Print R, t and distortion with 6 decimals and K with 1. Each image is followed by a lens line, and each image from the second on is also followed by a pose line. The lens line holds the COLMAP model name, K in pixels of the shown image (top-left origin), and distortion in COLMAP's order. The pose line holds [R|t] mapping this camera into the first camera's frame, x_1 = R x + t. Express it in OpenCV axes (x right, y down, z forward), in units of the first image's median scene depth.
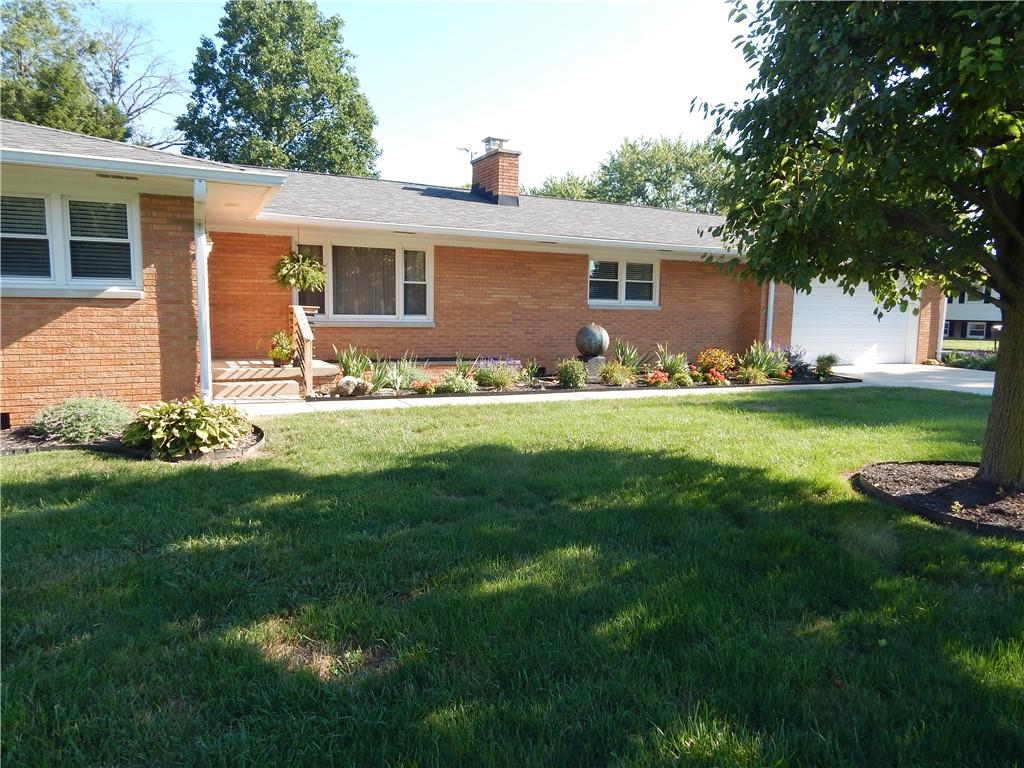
lens RADIAL K [[679.8, 0, 512.0], [0, 679.8, 384.0], [0, 0, 1]] dist [0.006520, -0.005703]
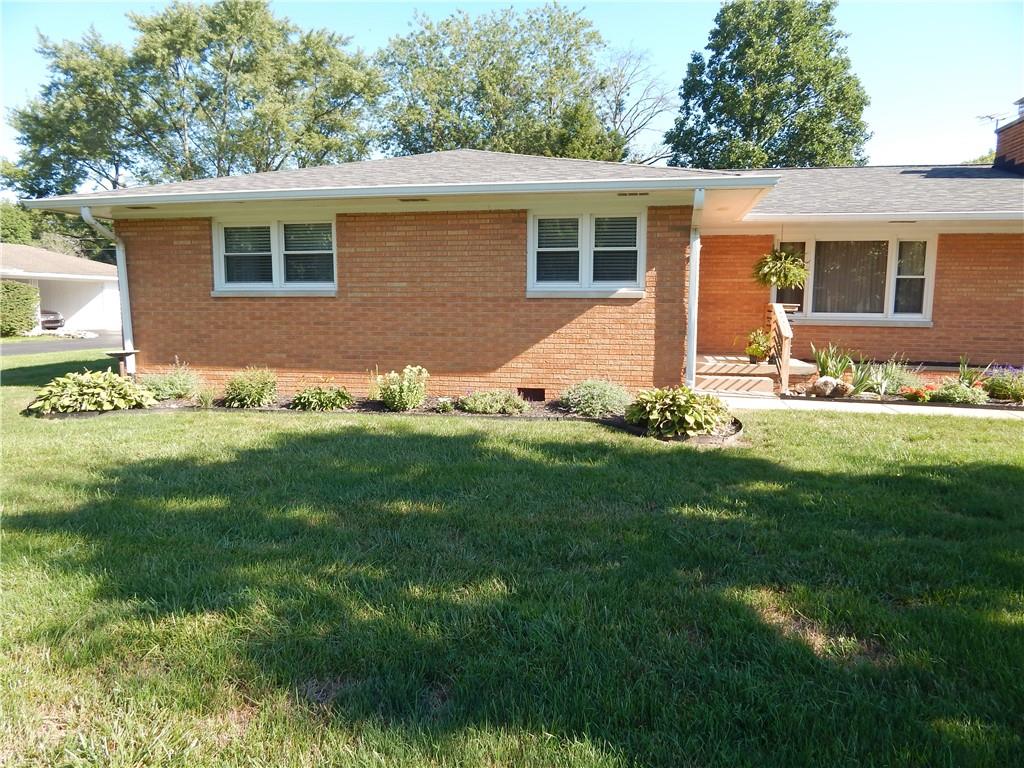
lens RADIAL K [[679.8, 0, 512.0], [0, 679.8, 384.0], [0, 0, 1]] dist [0.006520, -0.005703]
pose [[0.793842, 0.064529, -0.604691, -0.011577], [-0.064039, 0.997696, 0.022397, 0.006419], [0.604743, 0.020944, 0.796145, -0.037040]]
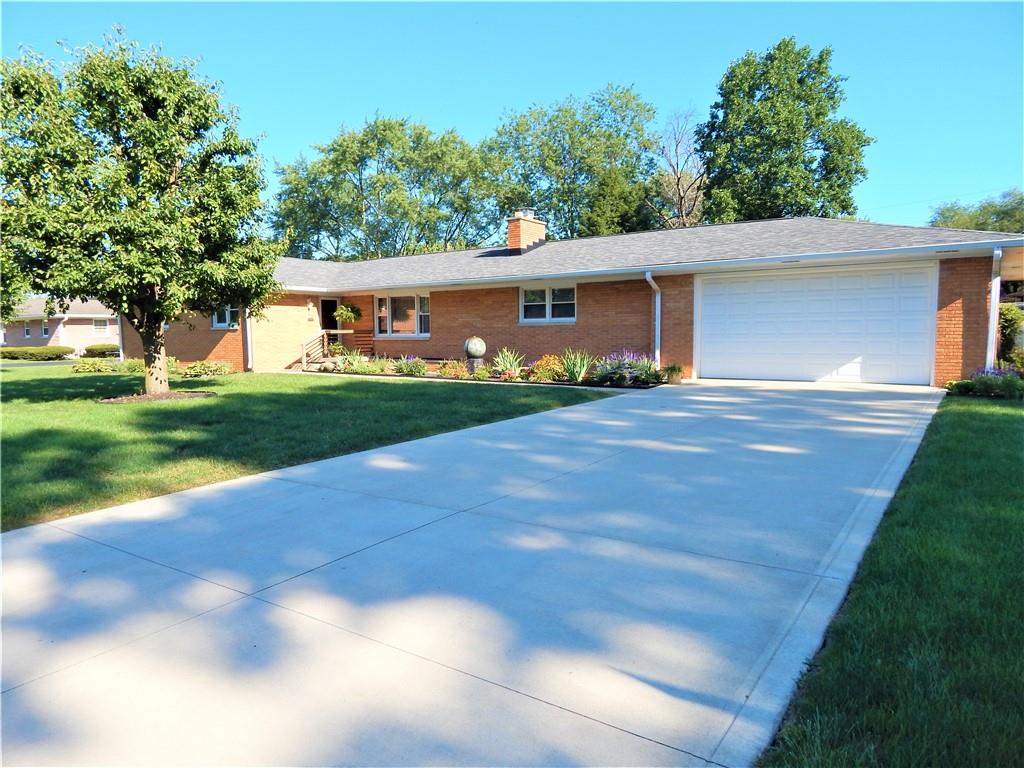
lens RADIAL K [[679.8, 0, 512.0], [0, 679.8, 384.0], [0, 0, 1]] dist [0.006520, -0.005703]
pose [[0.497370, 0.039425, -0.866642, 1.937773], [-0.077042, 0.997027, 0.001142, 0.006644], [0.864111, 0.066200, 0.498929, 0.483684]]
